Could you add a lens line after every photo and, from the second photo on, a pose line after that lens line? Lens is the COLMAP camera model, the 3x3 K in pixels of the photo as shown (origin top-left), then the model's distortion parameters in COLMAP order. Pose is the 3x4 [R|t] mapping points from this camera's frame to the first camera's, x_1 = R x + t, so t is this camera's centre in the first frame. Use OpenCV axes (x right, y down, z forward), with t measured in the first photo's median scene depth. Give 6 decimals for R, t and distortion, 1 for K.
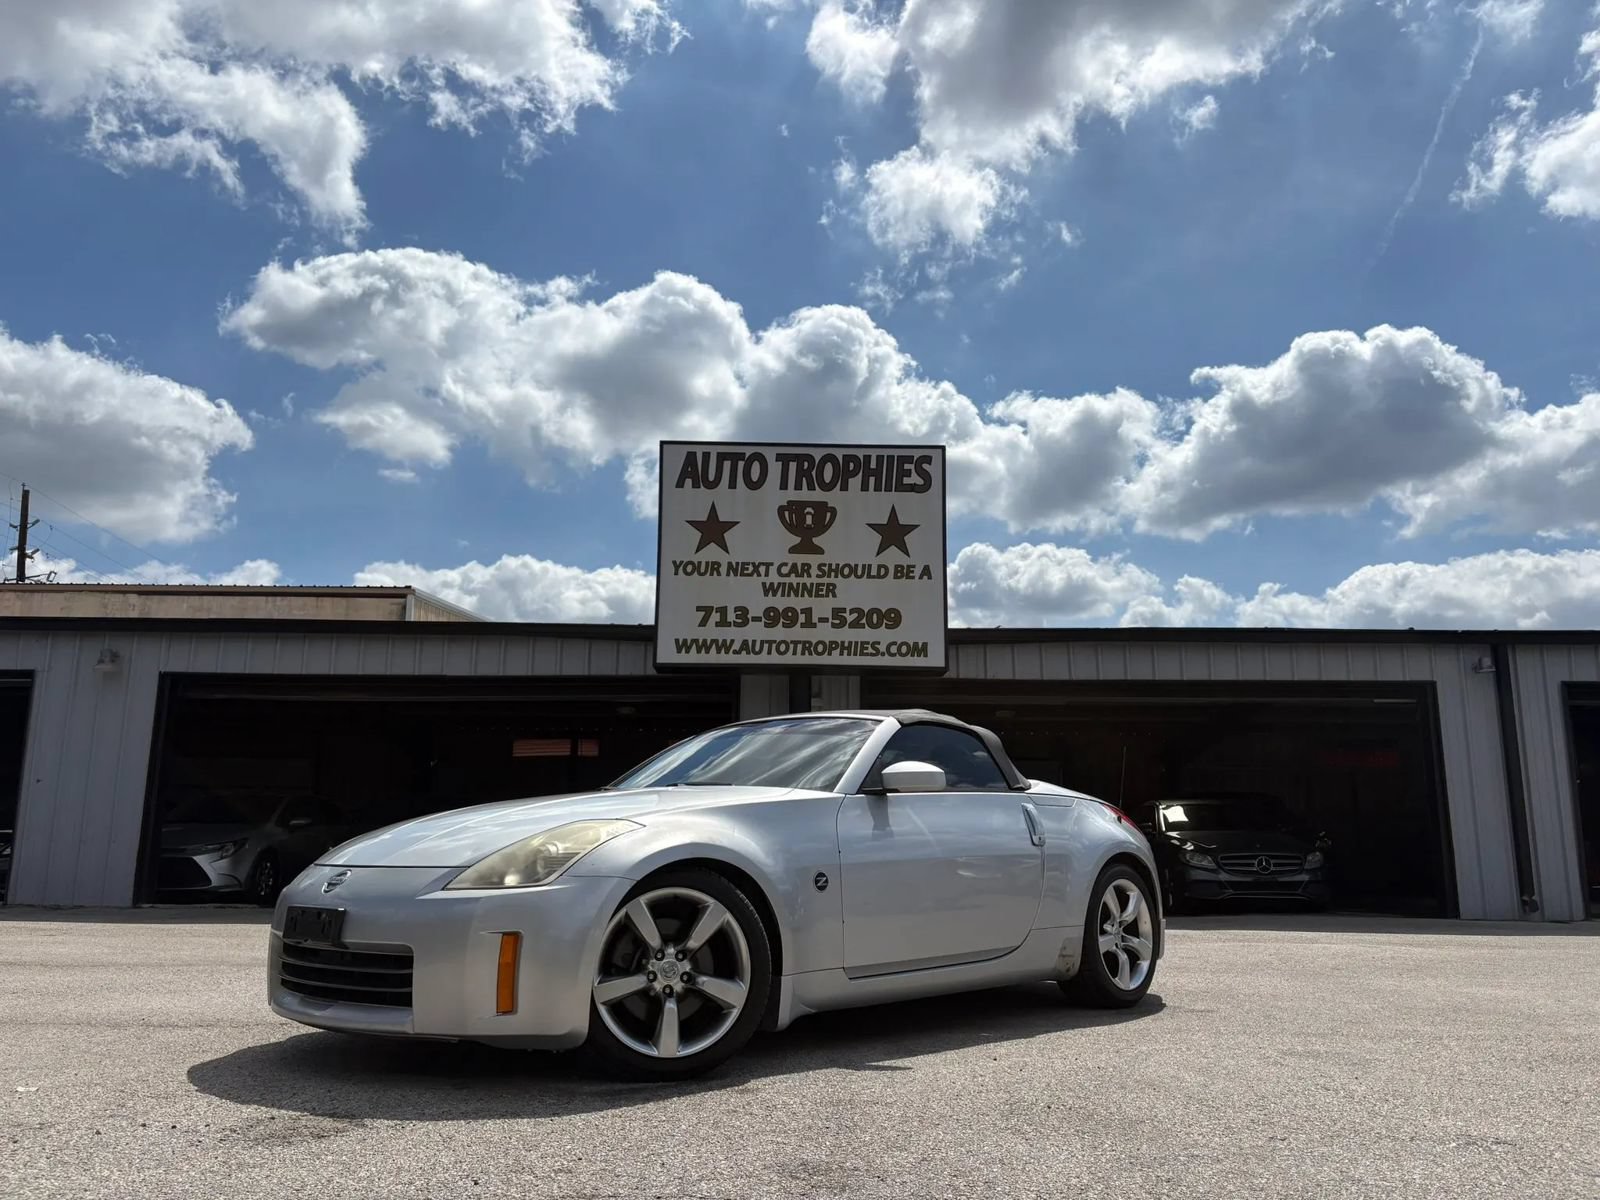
lens RADIAL K [[1202.6, 0, 797.2], [0, 1202.6, 620.4], [0, 0, 1]] dist [0.120268, -0.158555]
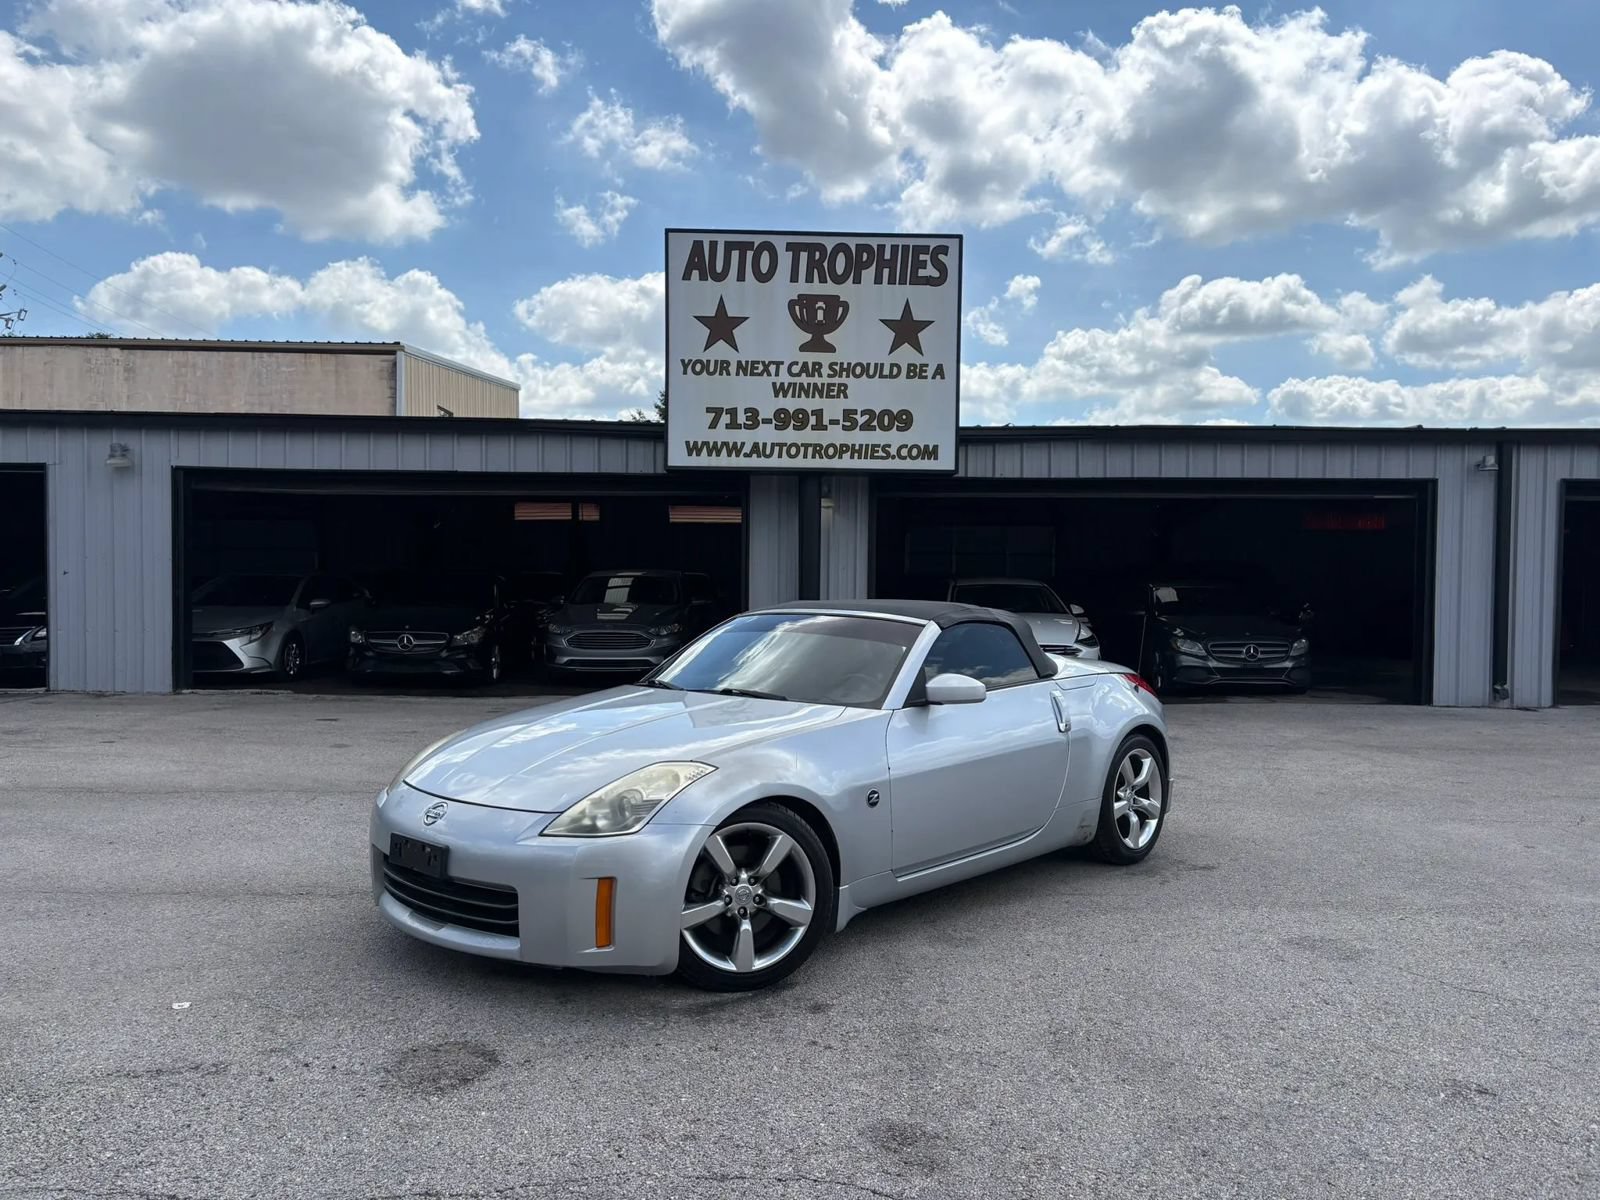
lens RADIAL K [[1202.6, 0, 797.2], [0, 1202.6, 620.4], [0, 0, 1]] dist [0.120268, -0.158555]
pose [[0.999921, 0.000992, 0.012533, -0.021162], [-0.003742, 0.975180, 0.221381, -0.060936], [-0.012003, -0.221410, 0.975107, -0.007175]]
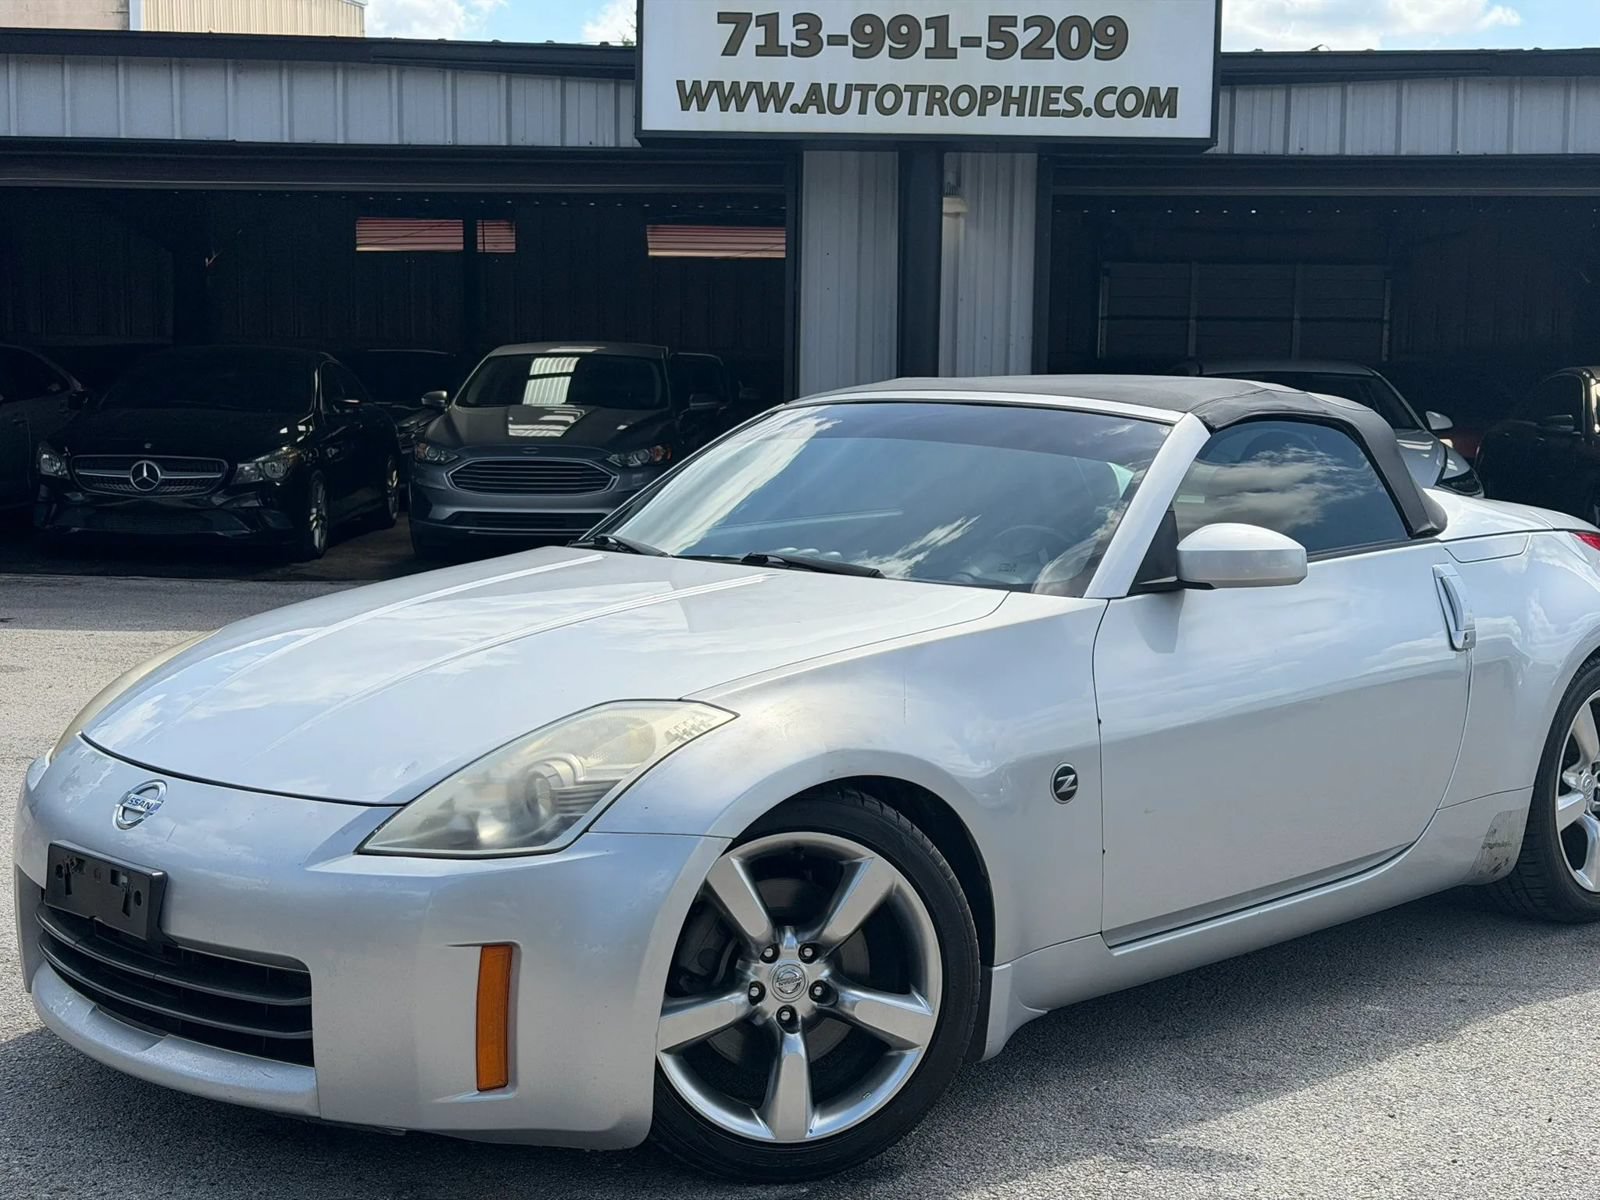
lens RADIAL K [[2219.2, 0, 800.0], [0, 2219.2, 600.0], [0, 0, 1]] dist [0.145334, -0.099447]
pose [[0.999635, 0.008260, -0.025733, -0.023416], [-0.000576, 0.958438, 0.285302, -0.043545], [0.027020, -0.285183, 0.958092, 0.038166]]
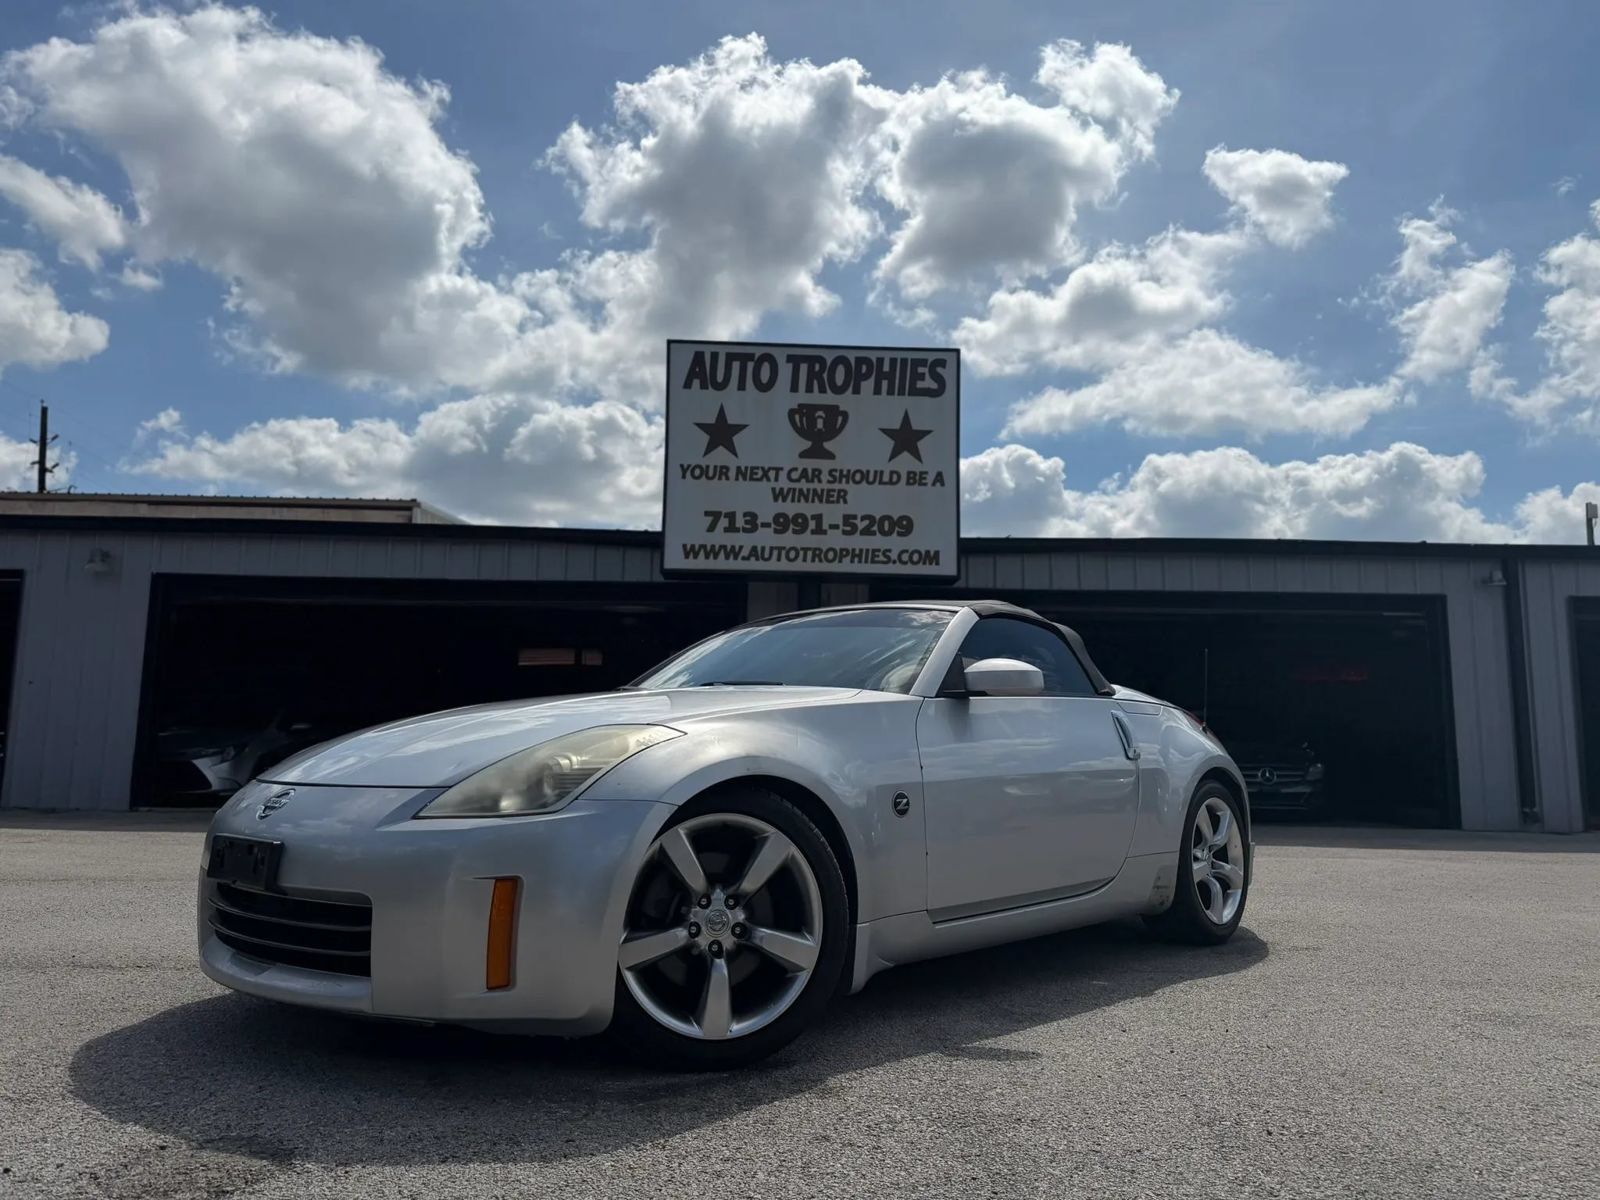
lens RADIAL K [[1107.9, 0, 802.6], [0, 1107.9, 605.6], [0, 0, 1]] dist [0.143701, -0.209073]
pose [[0.999782, 0.008901, 0.018861, -0.020312], [-0.009892, 0.998539, 0.053121, 0.016095], [-0.018361, -0.053296, 0.998410, 0.093917]]
